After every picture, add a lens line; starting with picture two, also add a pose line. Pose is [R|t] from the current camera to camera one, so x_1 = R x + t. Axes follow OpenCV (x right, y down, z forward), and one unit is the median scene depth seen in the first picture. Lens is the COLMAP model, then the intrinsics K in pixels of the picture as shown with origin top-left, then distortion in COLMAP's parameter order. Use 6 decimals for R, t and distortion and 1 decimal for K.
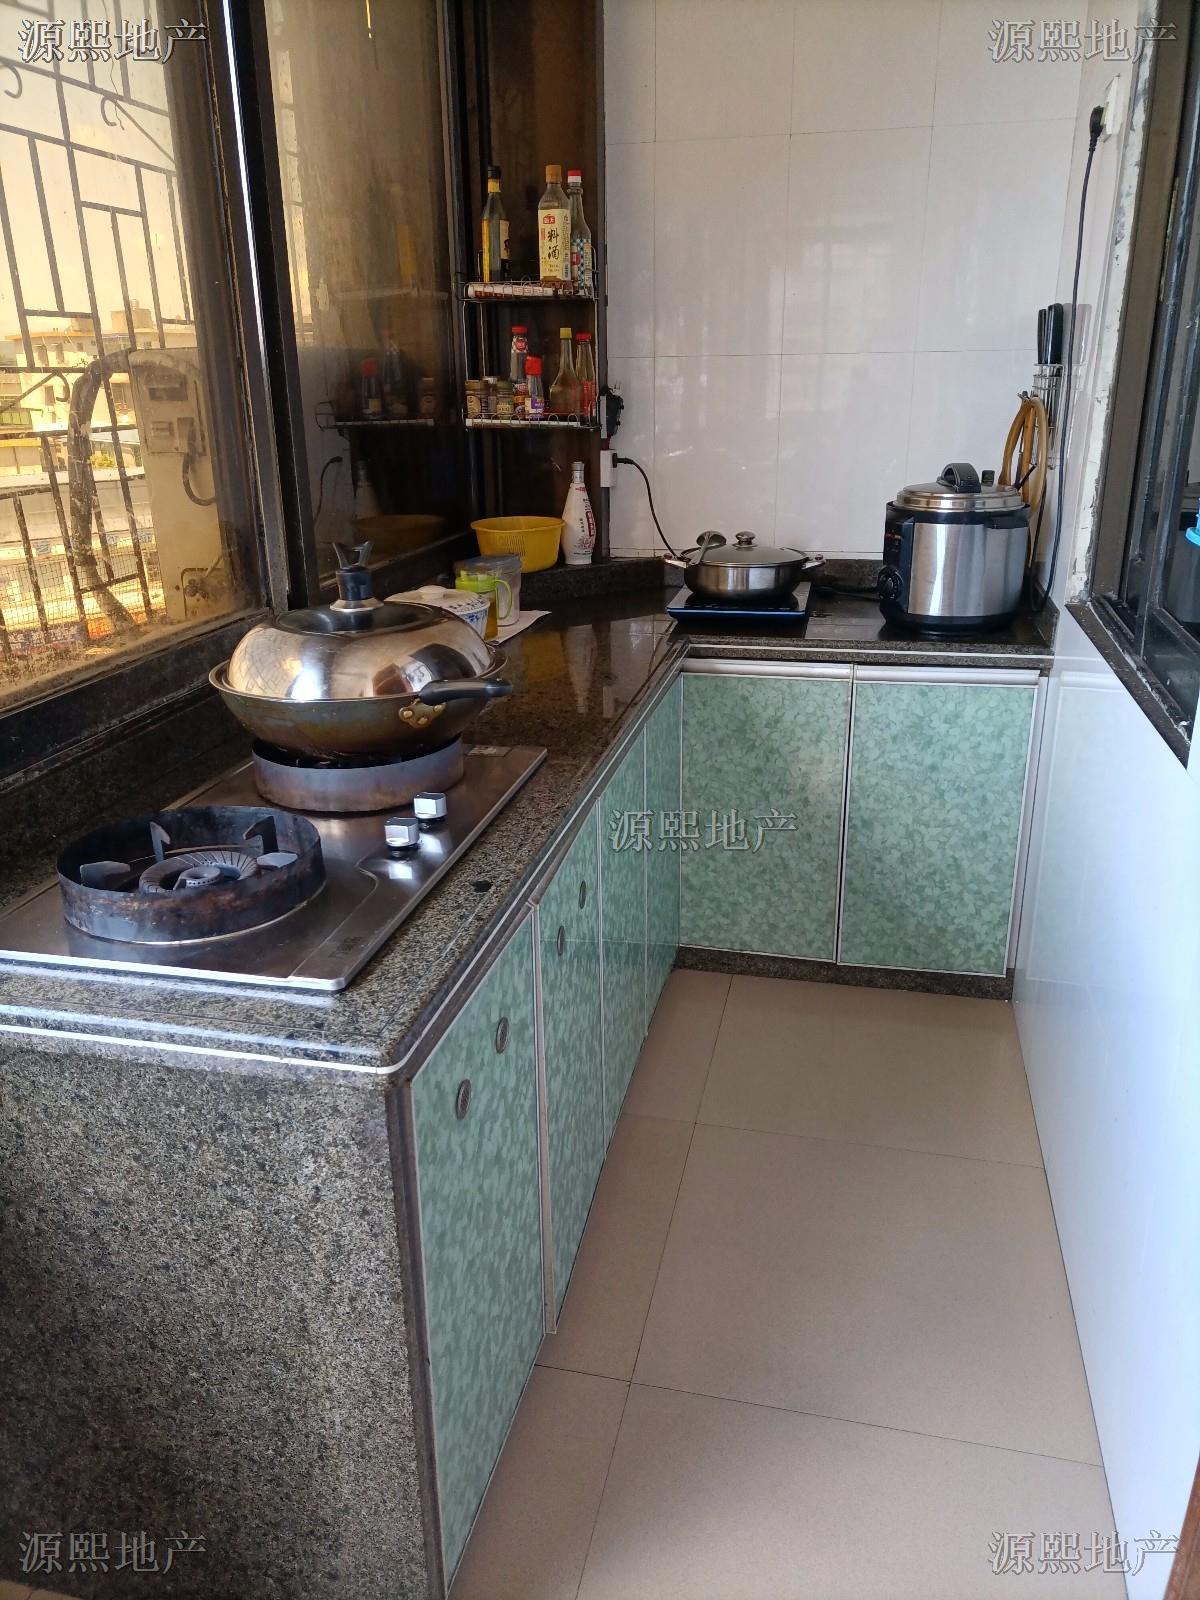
lens RADIAL K [[1190.1, 0, 600.0], [0, 1190.1, 801.7], [0, 0, 1]] dist [0.039747, -0.031946]
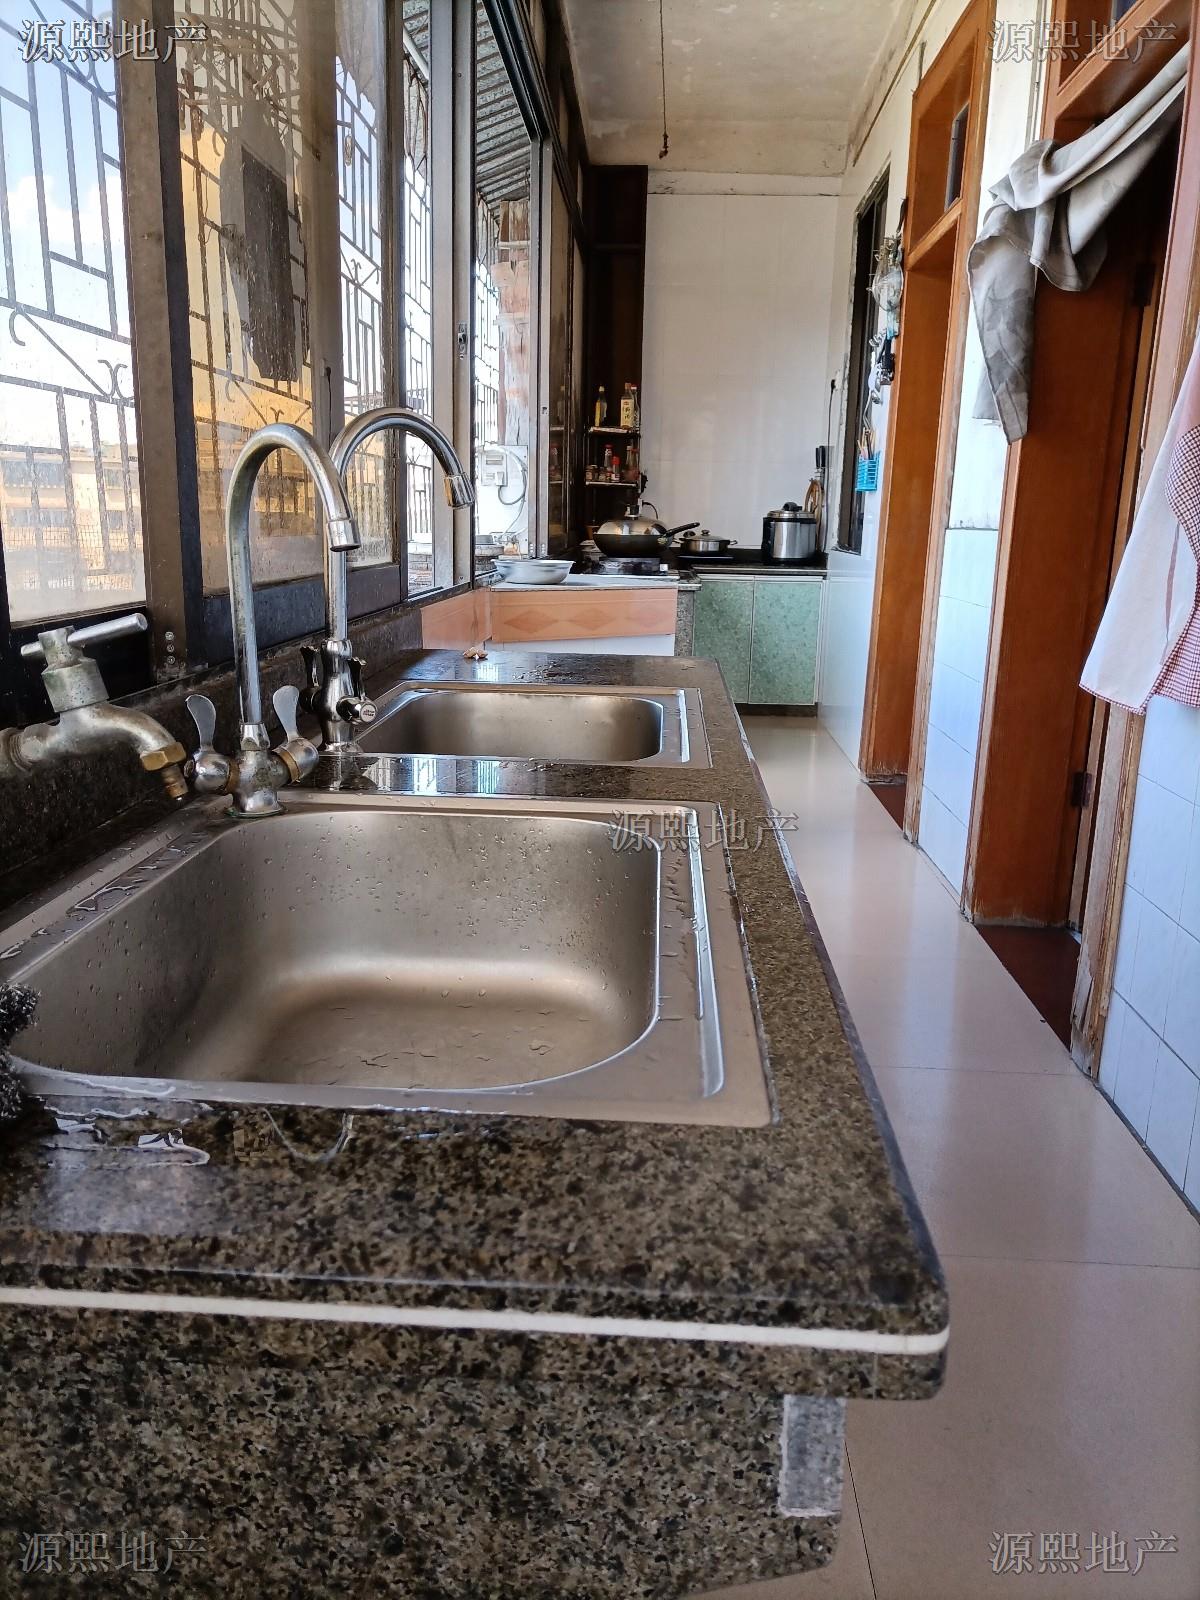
lens RADIAL K [[1190.1, 0, 601.3], [0, 1190.1, 799.6], [0, 0, 1]] dist [0.039747, -0.031946]
pose [[0.985383, -0.001629, 0.170347, -0.531145], [0.021836, 0.992913, -0.116819, 0.635369], [-0.168949, 0.118831, 0.978435, -1.354805]]
